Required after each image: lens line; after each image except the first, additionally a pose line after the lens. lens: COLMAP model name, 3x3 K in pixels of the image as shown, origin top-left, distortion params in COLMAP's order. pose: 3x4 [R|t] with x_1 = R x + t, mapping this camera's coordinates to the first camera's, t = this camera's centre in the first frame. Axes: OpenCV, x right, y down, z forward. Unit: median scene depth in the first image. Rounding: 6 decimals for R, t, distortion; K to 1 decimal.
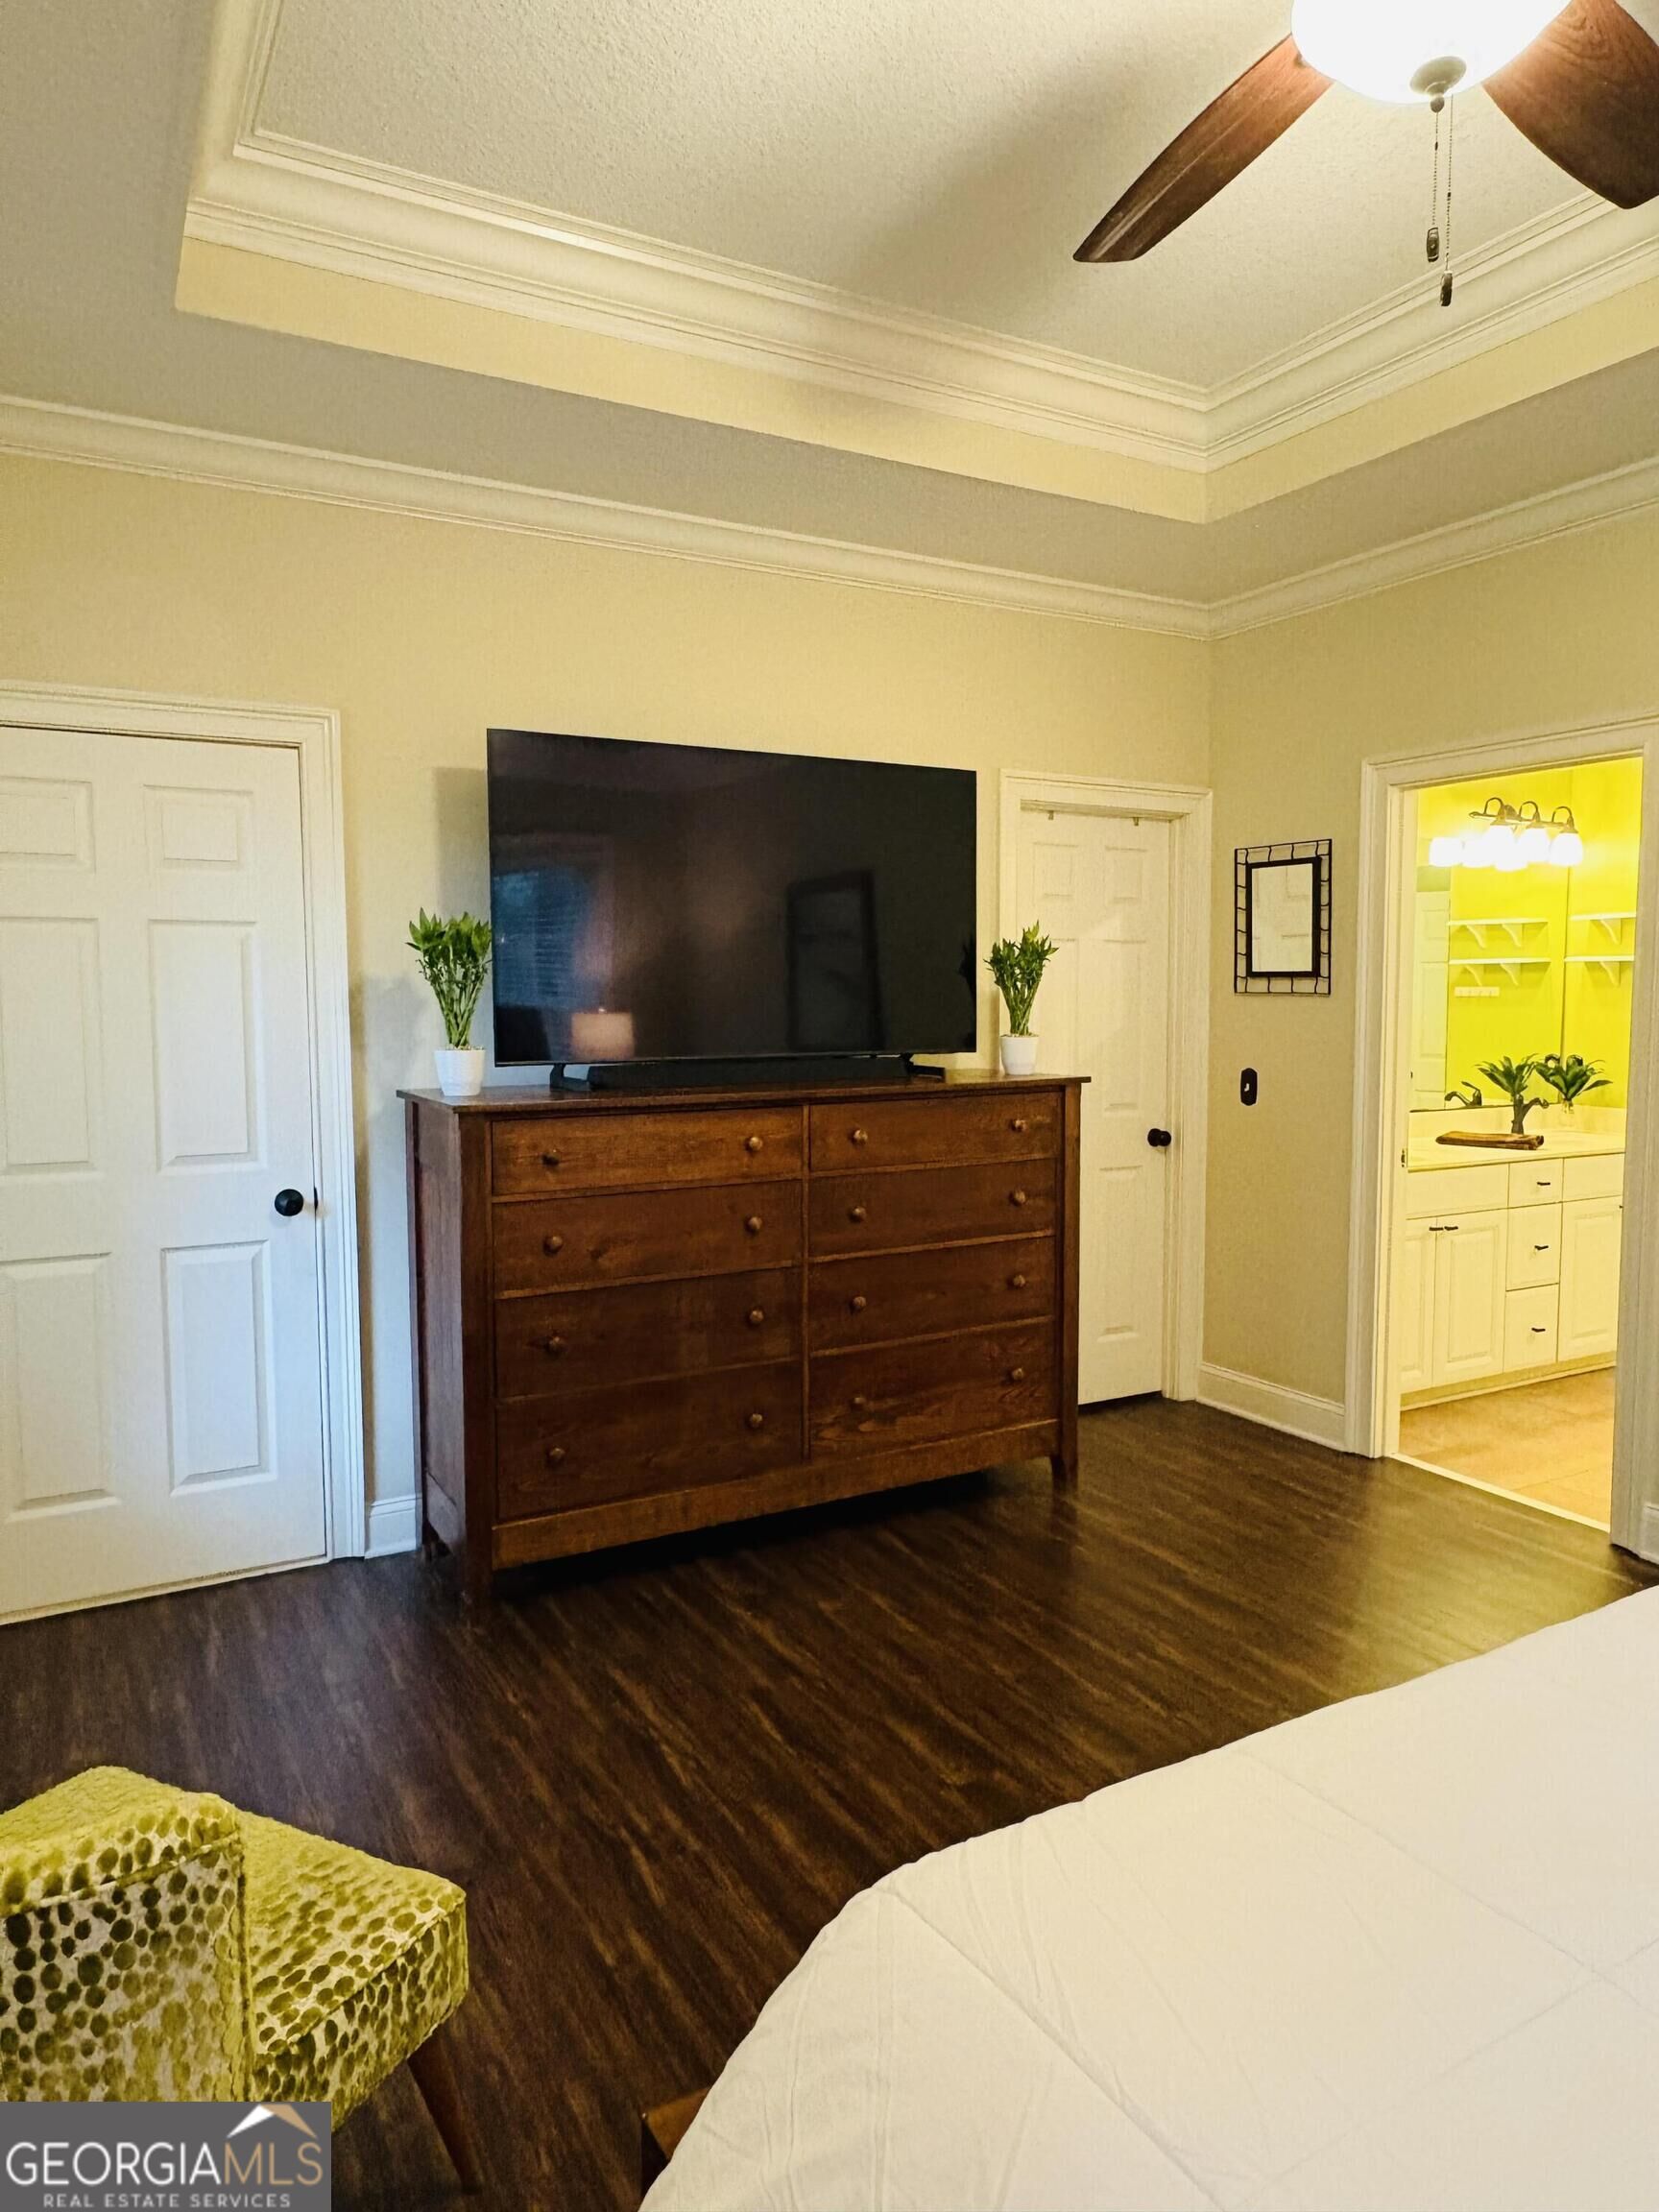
lens RADIAL K [[1410.3, 0, 834.8], [0, 1410.3, 1104.1], [0, 0, 1]] dist [0.003785, 0.000765]
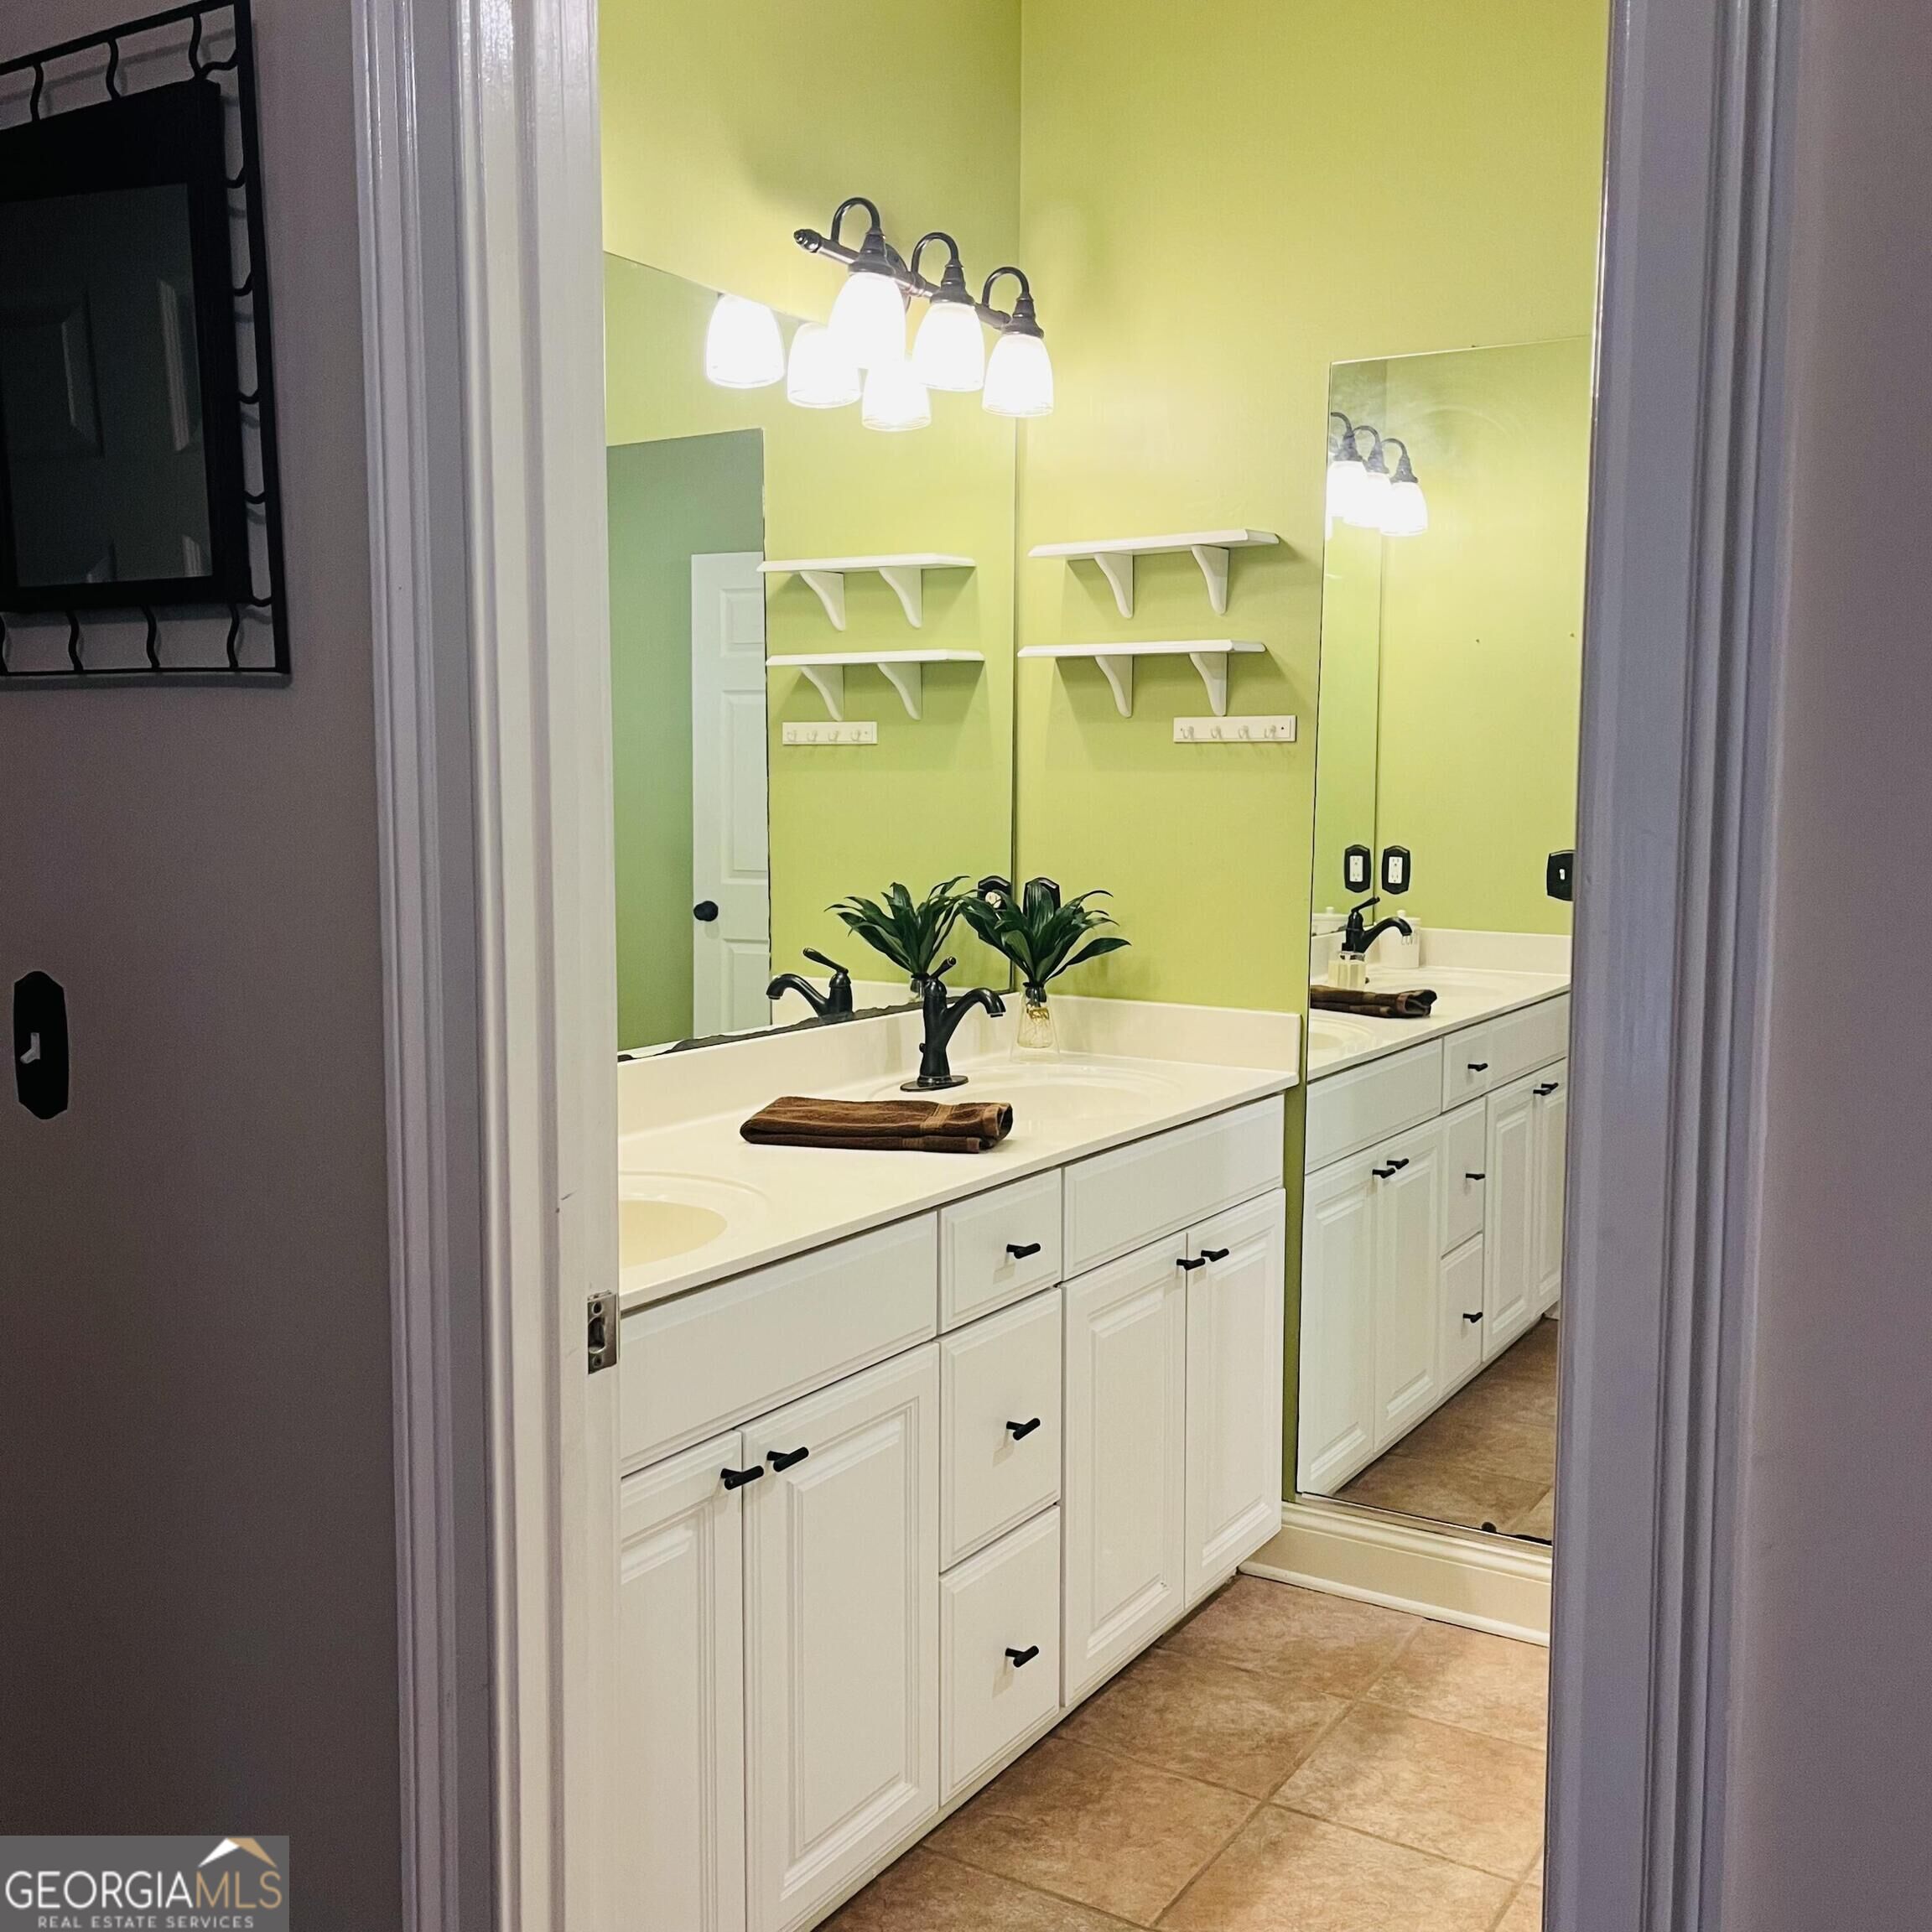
lens RADIAL K [[1979.8, 0, 967.4], [0, 1979.8, 966.7], [0, 0, 1]] dist [0.024990, 0.000000]
pose [[0.878111, -0.041737, 0.476632, 0.222152], [0.033200, 0.999102, 0.026323, -0.025410], [-0.477303, -0.007291, 0.878708, 0.495904]]
